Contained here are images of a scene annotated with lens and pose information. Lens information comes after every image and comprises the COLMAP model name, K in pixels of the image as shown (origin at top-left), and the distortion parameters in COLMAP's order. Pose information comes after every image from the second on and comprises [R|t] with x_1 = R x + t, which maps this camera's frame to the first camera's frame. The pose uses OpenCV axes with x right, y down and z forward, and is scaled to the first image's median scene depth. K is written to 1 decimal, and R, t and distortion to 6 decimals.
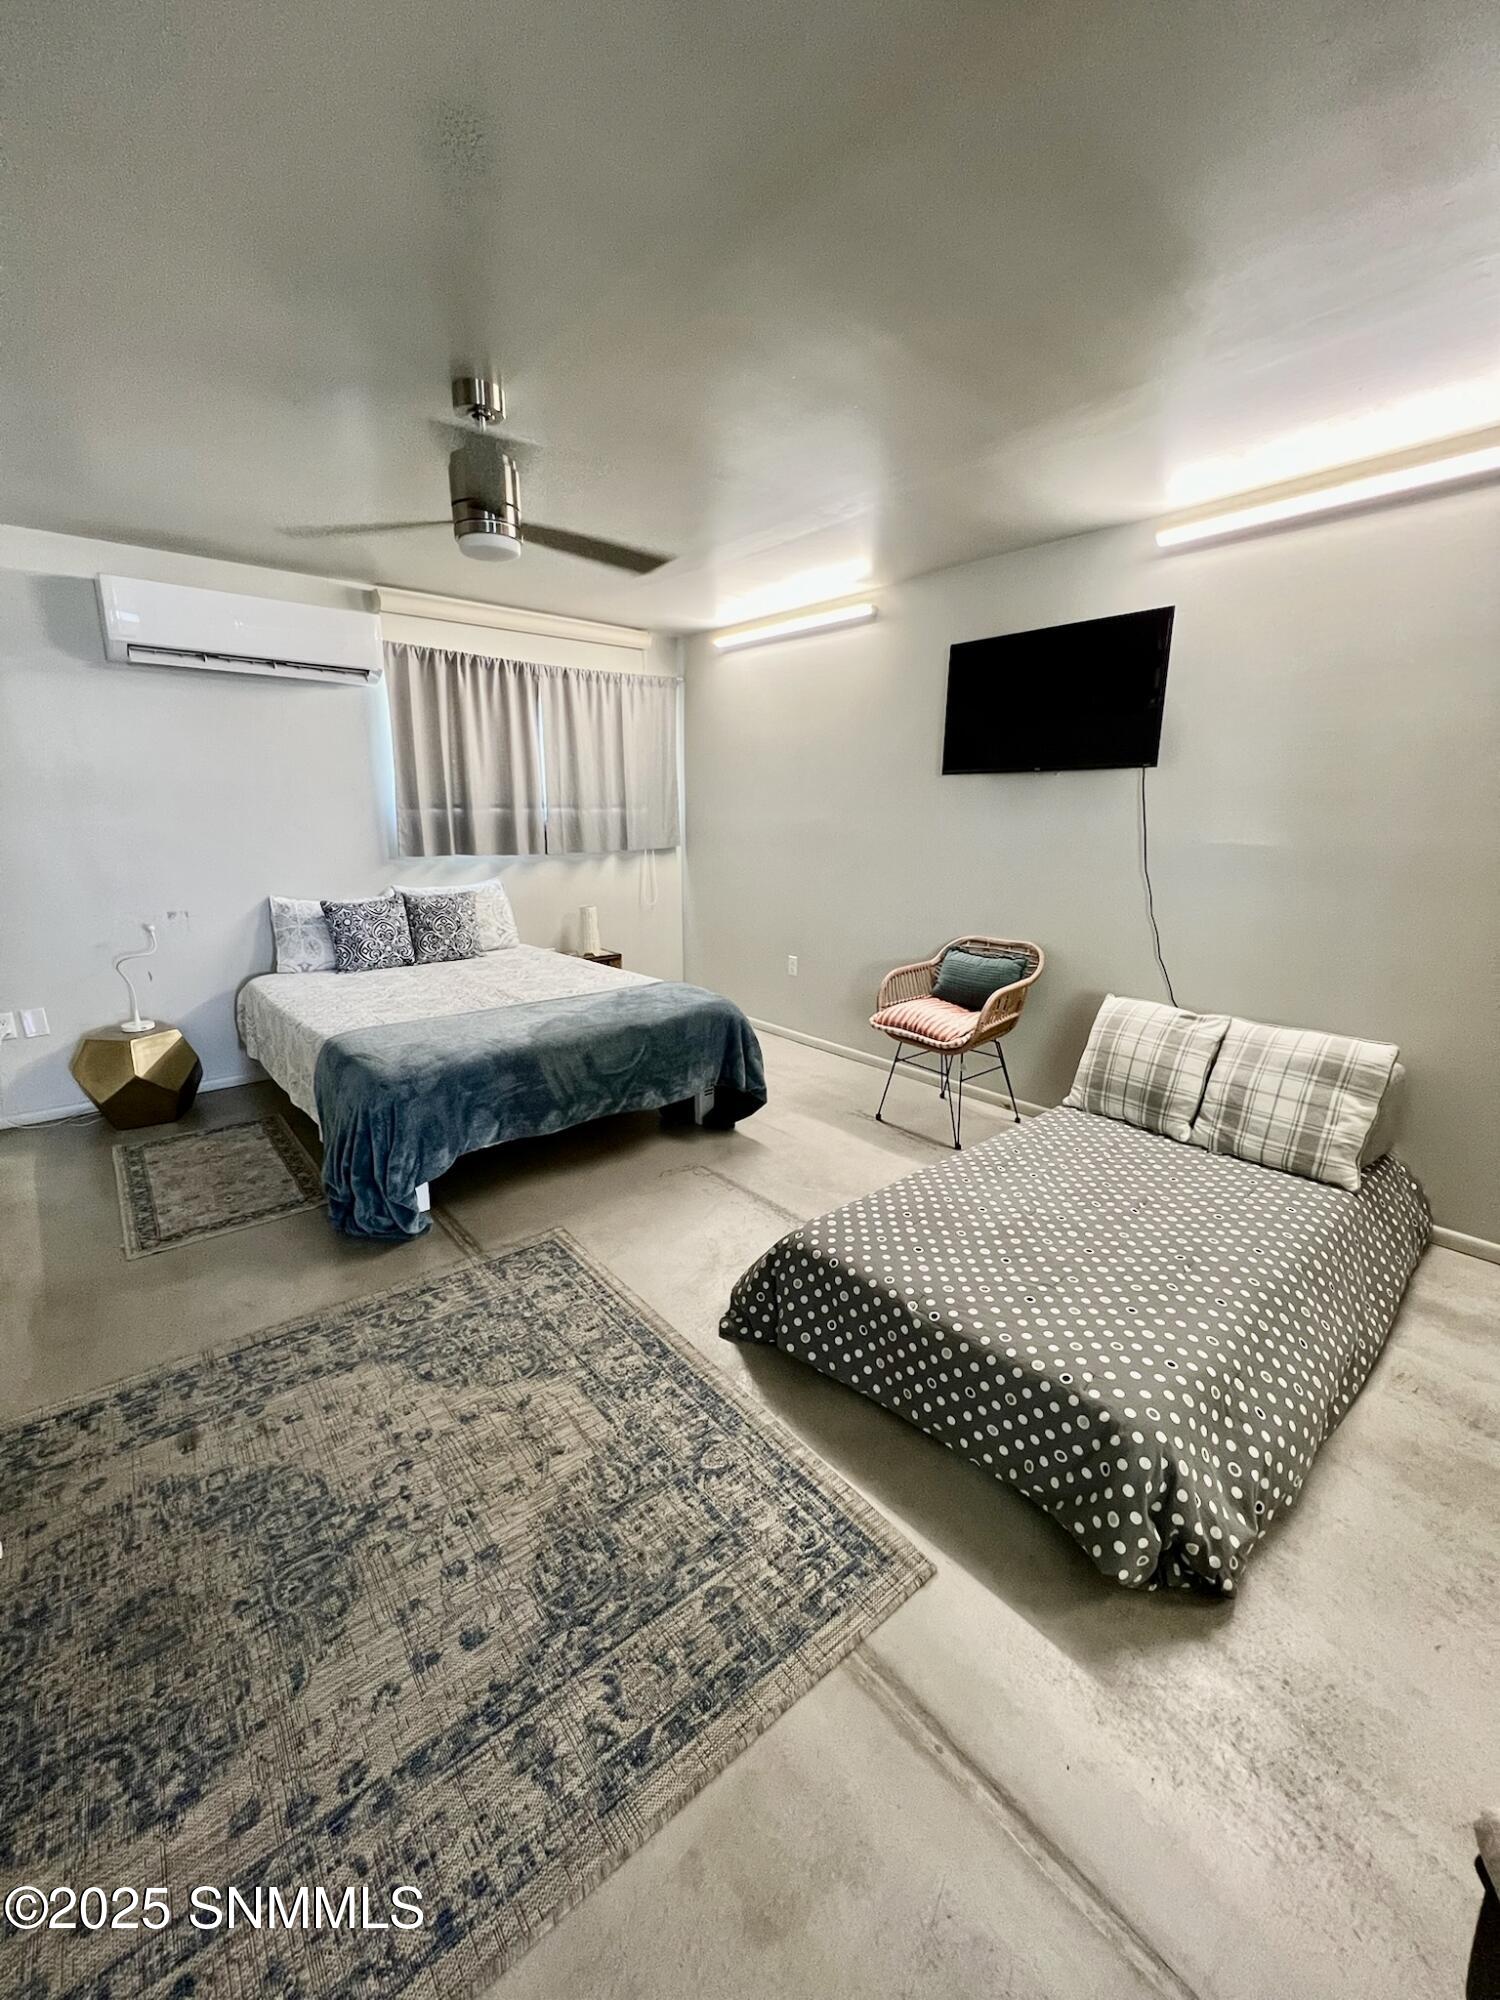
lens RADIAL K [[802.4, 0, 756.7], [0, 802.4, 999.7], [0, 0, 1]] dist [-0.003680, 0.001119]
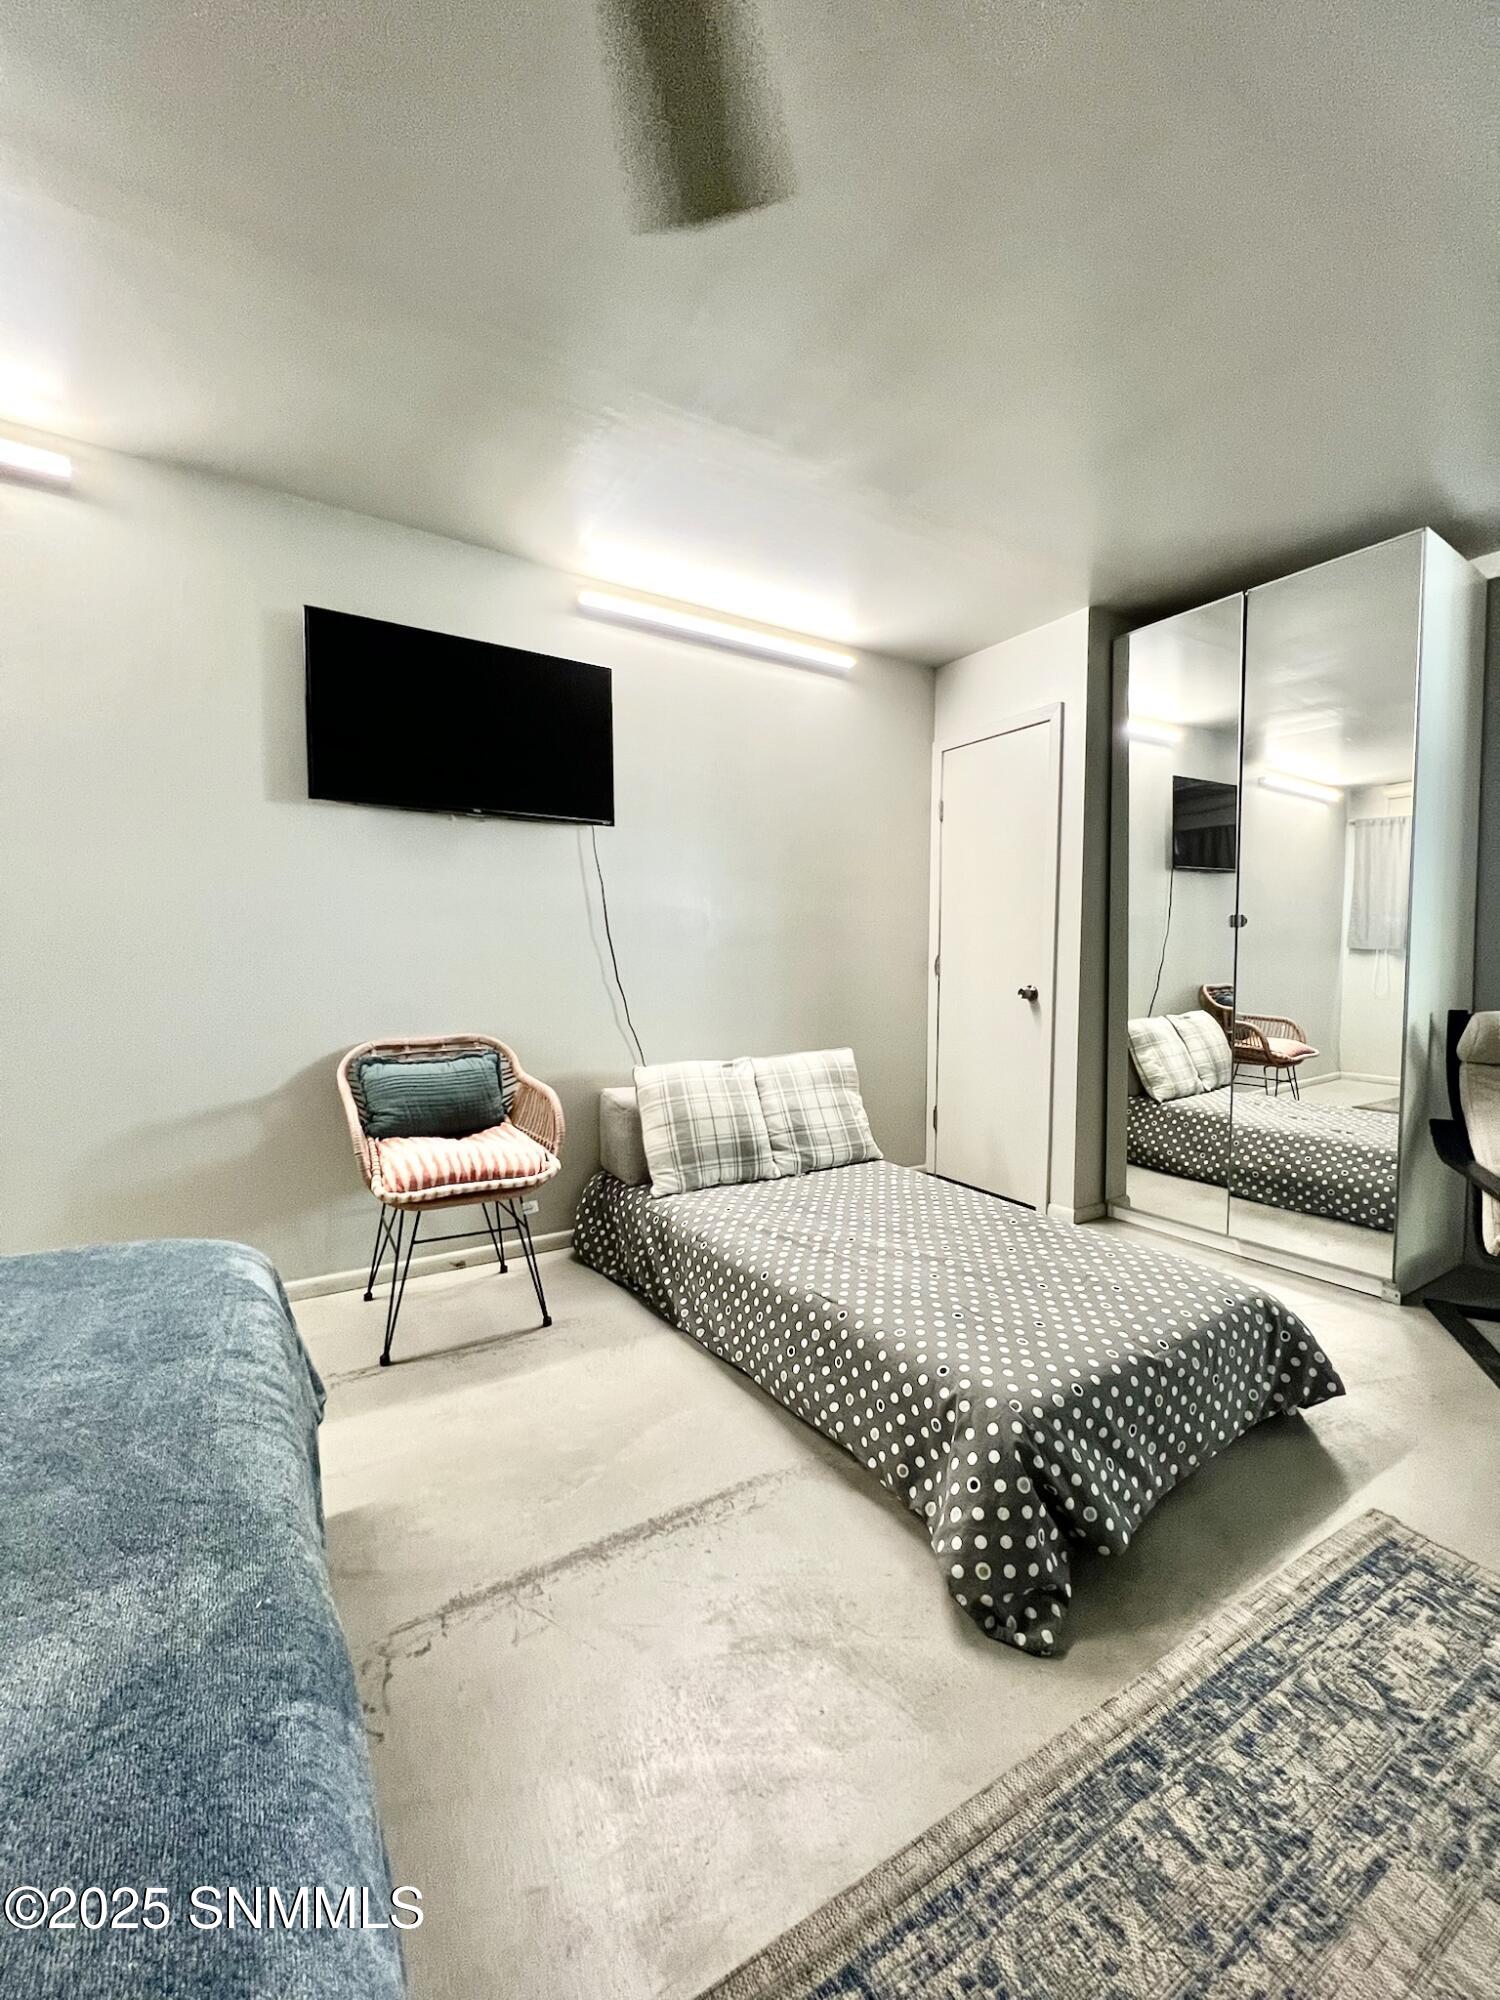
lens RADIAL K [[802.4, 0, 756.7], [0, 802.4, 999.7], [0, 0, 1]] dist [-0.003680, 0.001119]
pose [[0.145335, -0.061312, 0.987481, -0.637067], [0.226313, 0.973676, 0.027147, -0.108137], [-0.963151, 0.219534, 0.155385, 1.055875]]
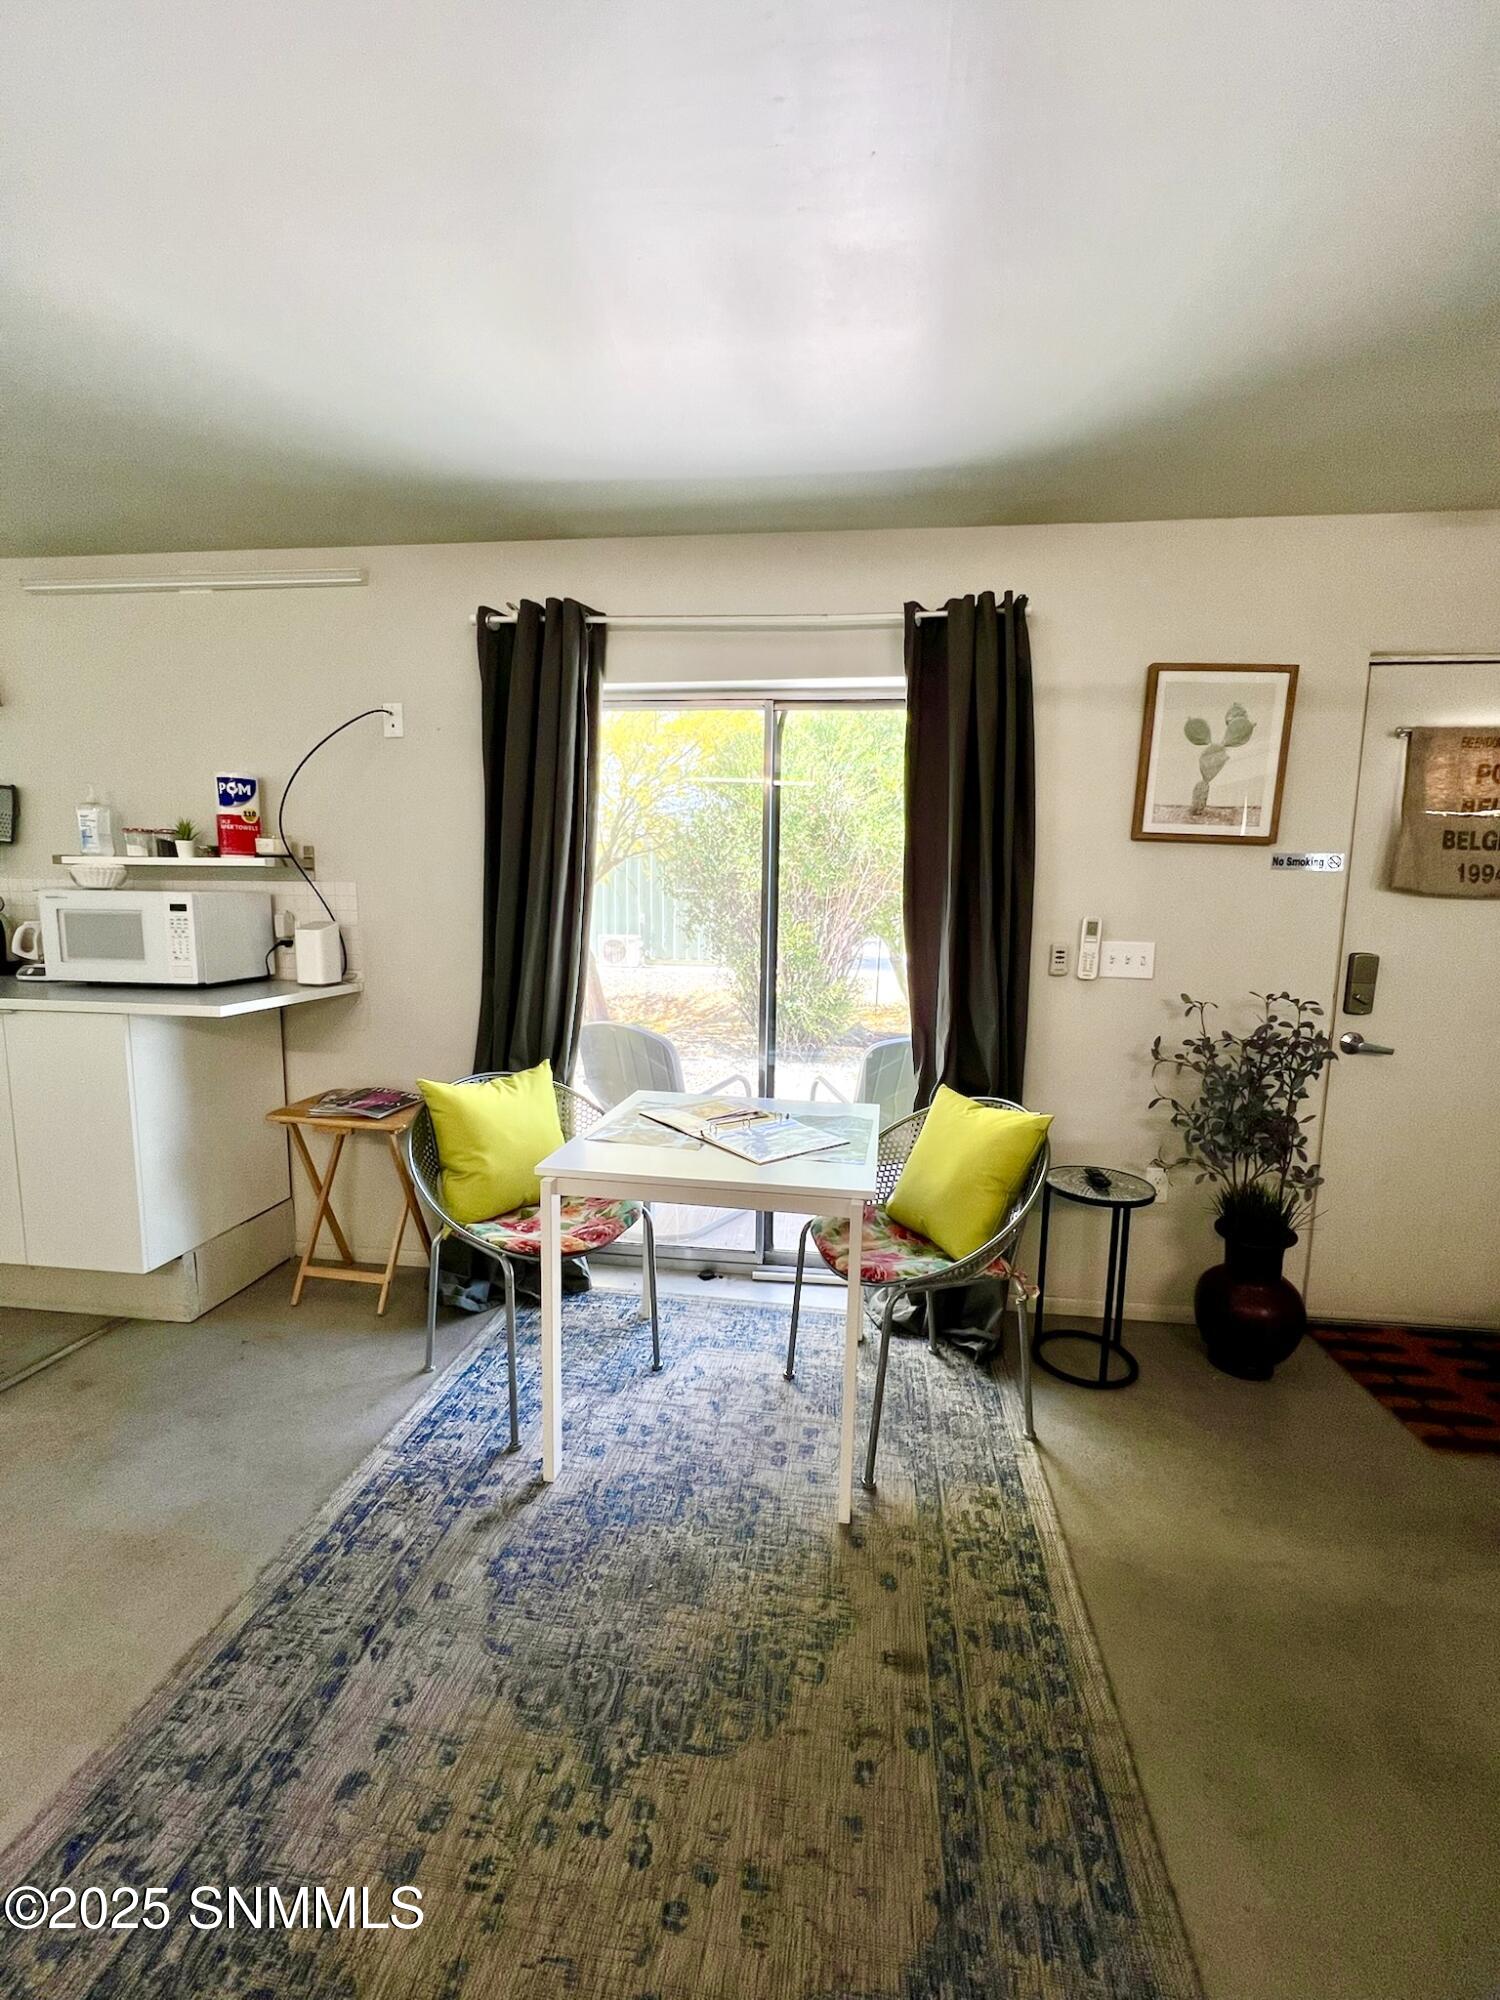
lens RADIAL K [[803.2, 0, 758.4], [0, 803.2, 995.3], [0, 0, 1]] dist [-0.001972, 0.000151]
pose [[-0.733906, 0.061517, -0.676460, -0.092354], [-0.182839, 0.941241, 0.283963, -0.230645], [0.654181, 0.332085, -0.679534, 1.053577]]
